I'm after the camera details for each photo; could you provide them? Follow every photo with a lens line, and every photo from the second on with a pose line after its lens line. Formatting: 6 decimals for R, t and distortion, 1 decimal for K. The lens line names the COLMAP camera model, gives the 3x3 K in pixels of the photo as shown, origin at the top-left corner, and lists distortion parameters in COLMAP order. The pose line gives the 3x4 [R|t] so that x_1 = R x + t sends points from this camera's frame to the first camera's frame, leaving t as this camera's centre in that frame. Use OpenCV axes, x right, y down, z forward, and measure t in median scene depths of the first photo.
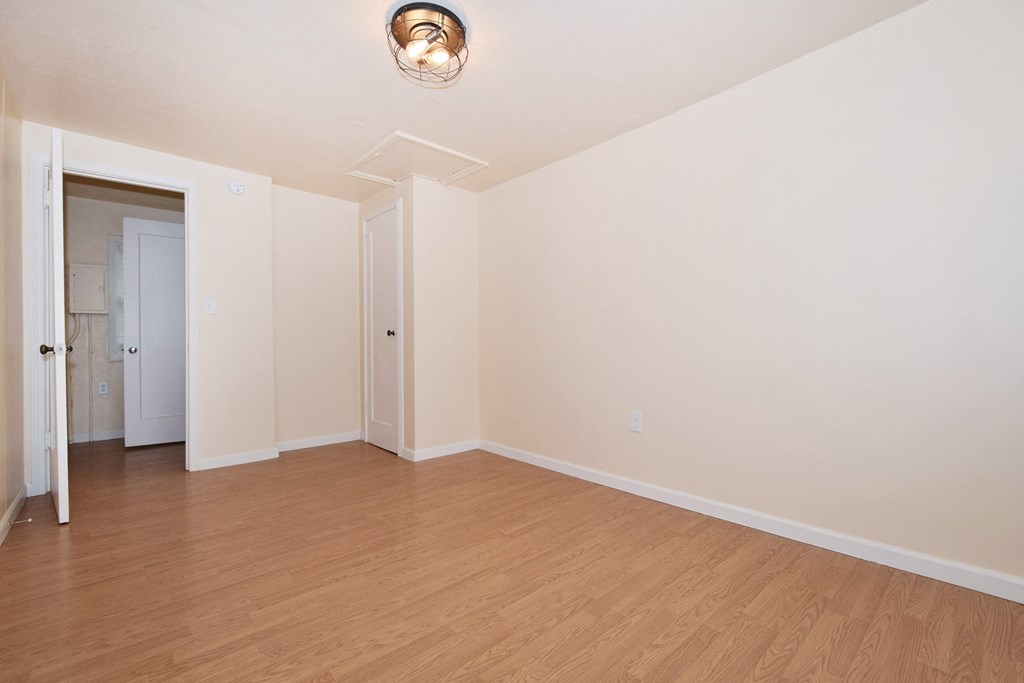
lens RADIAL K [[450.7, 0, 516.2], [0, 450.7, 341.7], [0, 0, 1]] dist [0.009312, -0.010165]
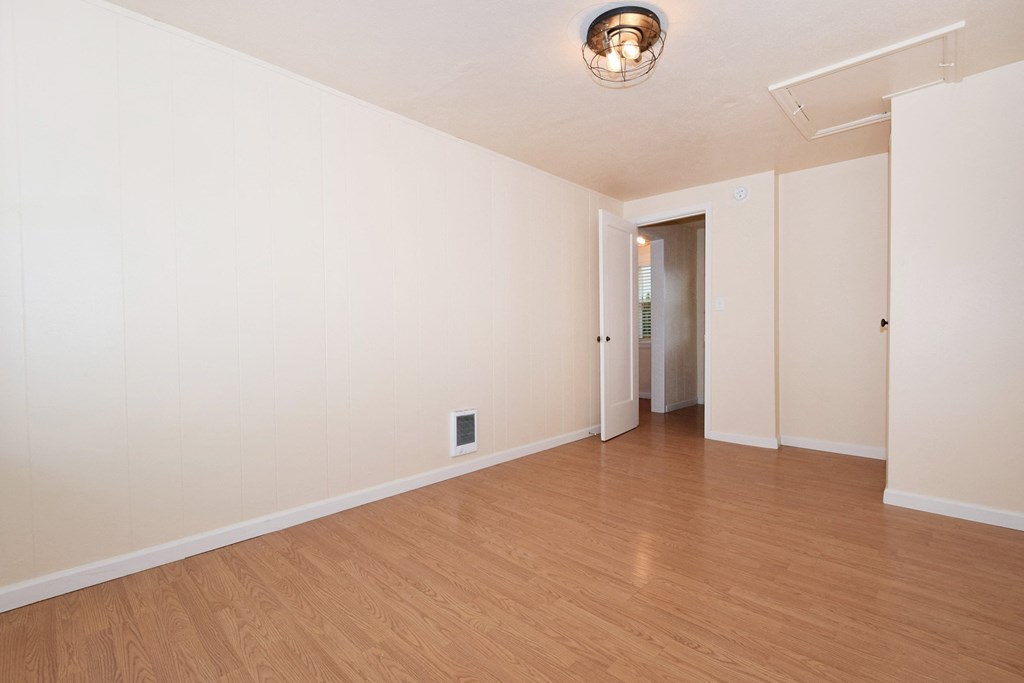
lens RADIAL K [[450.7, 0, 516.2], [0, 450.7, 341.7], [0, 0, 1]] dist [0.009312, -0.010165]
pose [[0.061912, 0.025179, -0.997764, 0.785430], [0.007674, 0.999640, 0.025702, -0.022304], [0.998052, -0.009248, 0.061697, 0.665347]]
